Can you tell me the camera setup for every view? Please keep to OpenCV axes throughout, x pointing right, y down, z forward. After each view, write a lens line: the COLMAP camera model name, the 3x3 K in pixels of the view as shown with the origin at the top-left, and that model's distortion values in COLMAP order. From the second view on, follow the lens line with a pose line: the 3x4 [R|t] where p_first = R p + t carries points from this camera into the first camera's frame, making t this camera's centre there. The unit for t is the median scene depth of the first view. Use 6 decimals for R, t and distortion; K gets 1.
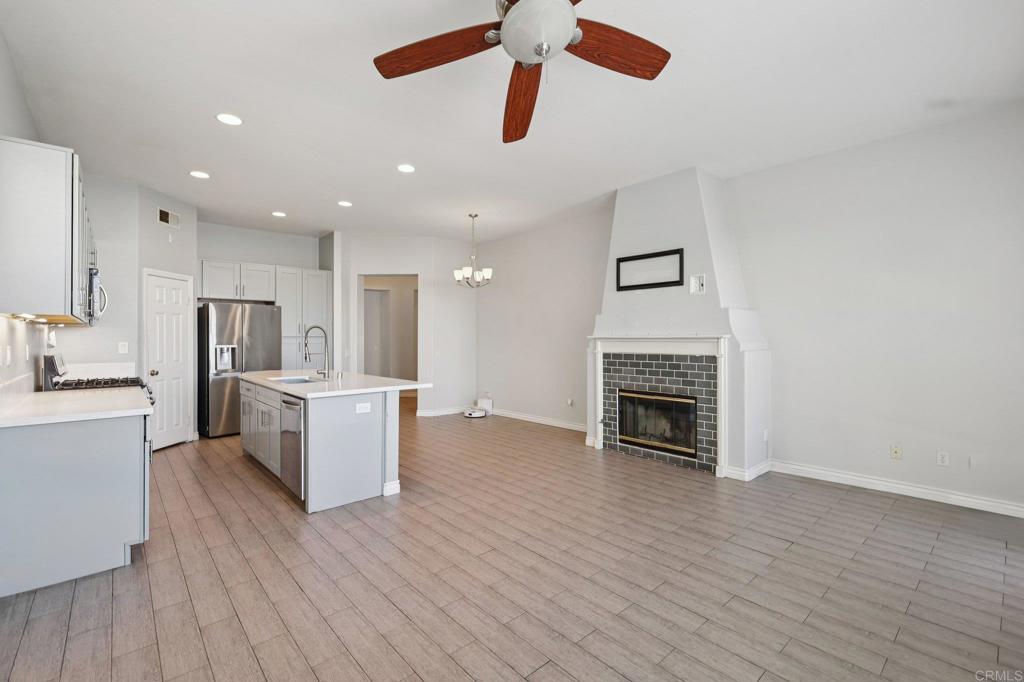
lens RADIAL K [[448.1, 0, 506.3], [0, 448.1, 338.3], [0, 0, 1]] dist [0.003858, -0.001216]
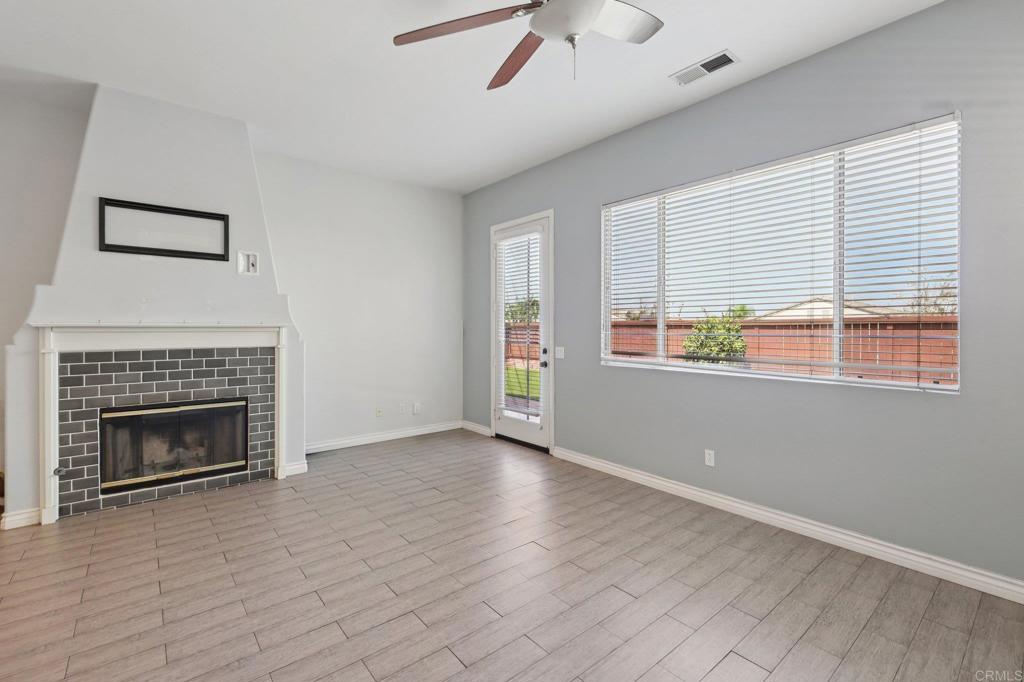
lens RADIAL K [[448.1, 0, 509.6], [0, 448.1, 328.4], [0, 0, 1]] dist [0.003858, -0.001216]
pose [[0.037809, 0.002324, 0.999282, -0.344313], [-0.001158, 0.999997, -0.002282, 0.002745], [-0.999284, -0.001070, 0.037812, 0.407671]]
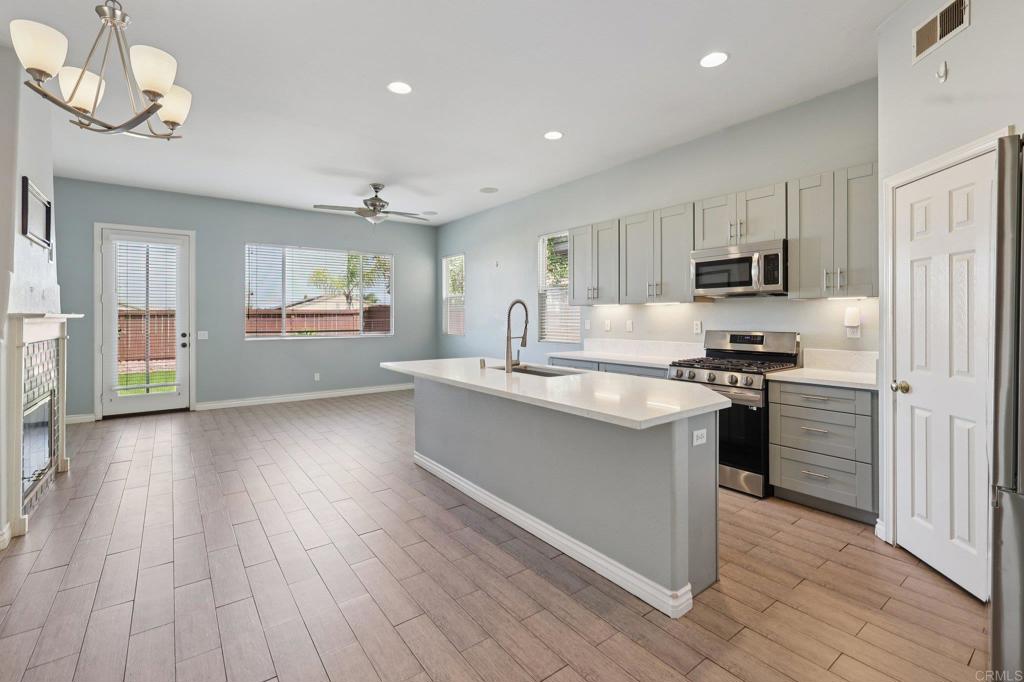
lens RADIAL K [[448.1, 0, 498.9], [0, 448.1, 316.5], [0, 0, 1]] dist [0.003858, -0.001216]
pose [[-0.996604, 0.002405, 0.082304, -0.375698], [0.002179, 0.999994, -0.002840, 0.002372], [-0.082311, -0.002651, -0.996603, 1.483111]]
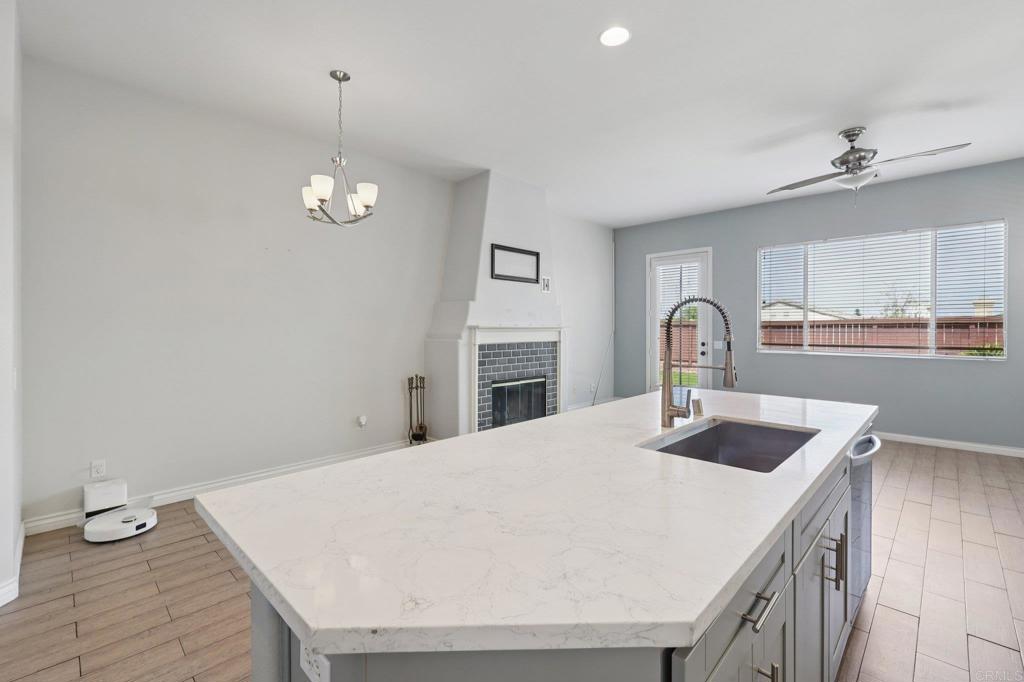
lens RADIAL K [[448.1, 0, 507.2], [0, 448.1, 339.4], [0, 0, 1]] dist [0.003858, -0.001216]
pose [[-0.069931, -0.026363, 0.997203, -0.693570], [-0.000880, 0.999652, 0.026367, -0.001382], [-0.997551, 0.000967, -0.069930, 1.022211]]
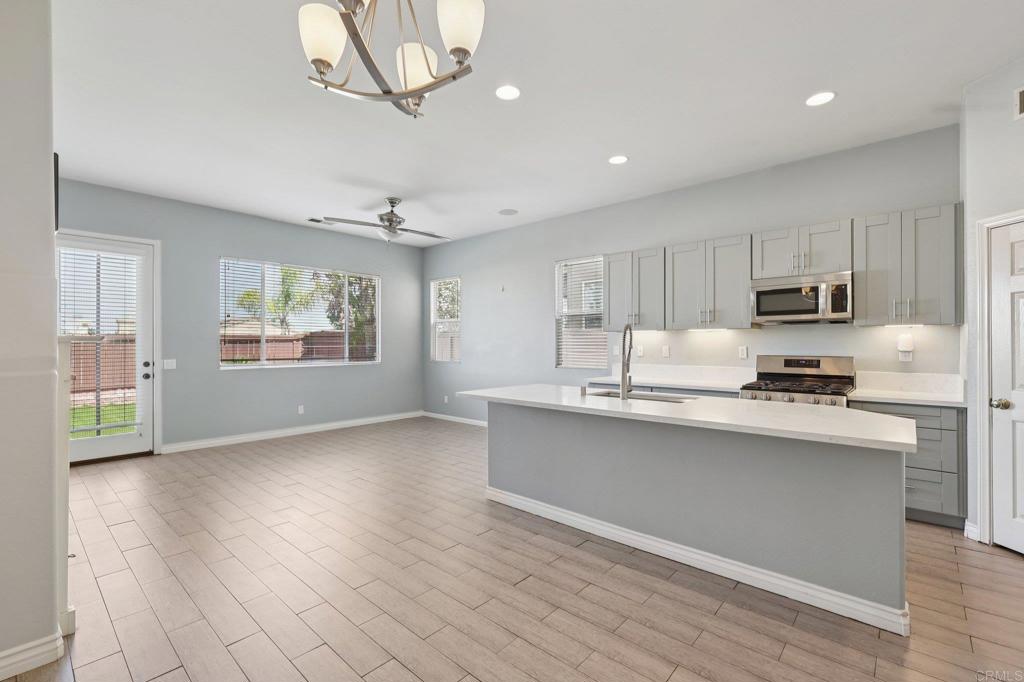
lens RADIAL K [[448.1, 0, 521.9], [0, 448.1, 341.1], [0, 0, 1]] dist [0.003858, -0.001216]
pose [[-0.993393, 0.001127, -0.114753, -0.156871], [0.001954, 0.999973, -0.007096, 0.003941], [0.114742, -0.007273, -0.993369, 1.447543]]
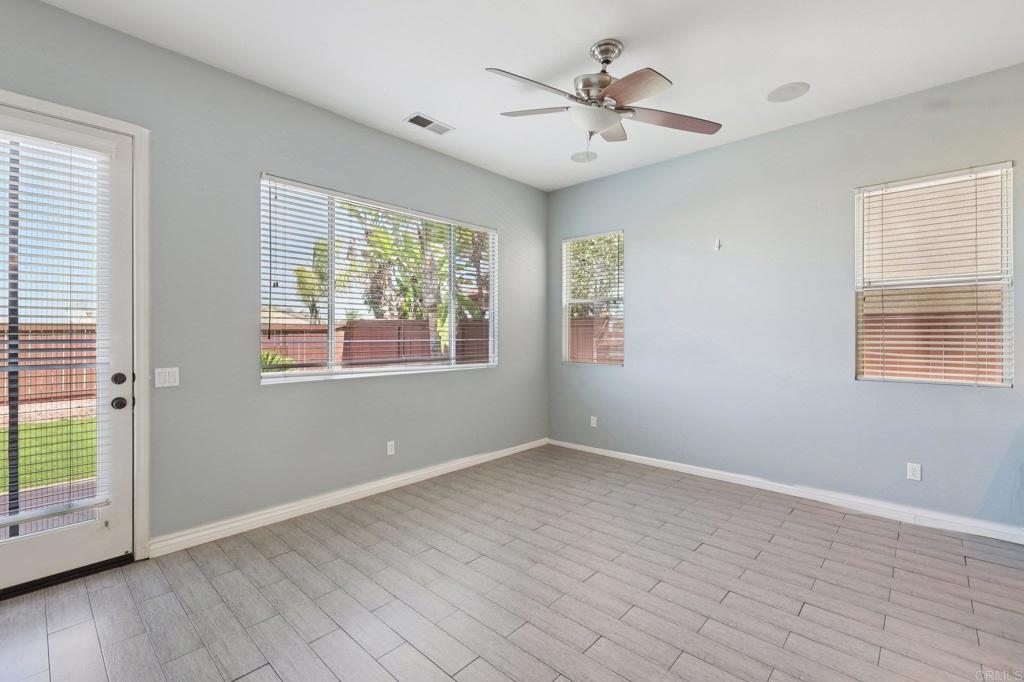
lens RADIAL K [[448.1, 0, 508.8], [0, 448.1, 332.0], [0, 0, 1]] dist [0.003858, -0.001216]
pose [[-0.995151, 0.001324, -0.098350, 0.179276], [0.002078, 0.999969, -0.007558, 0.000781], [0.098337, -0.007726, -0.995123, 0.895275]]
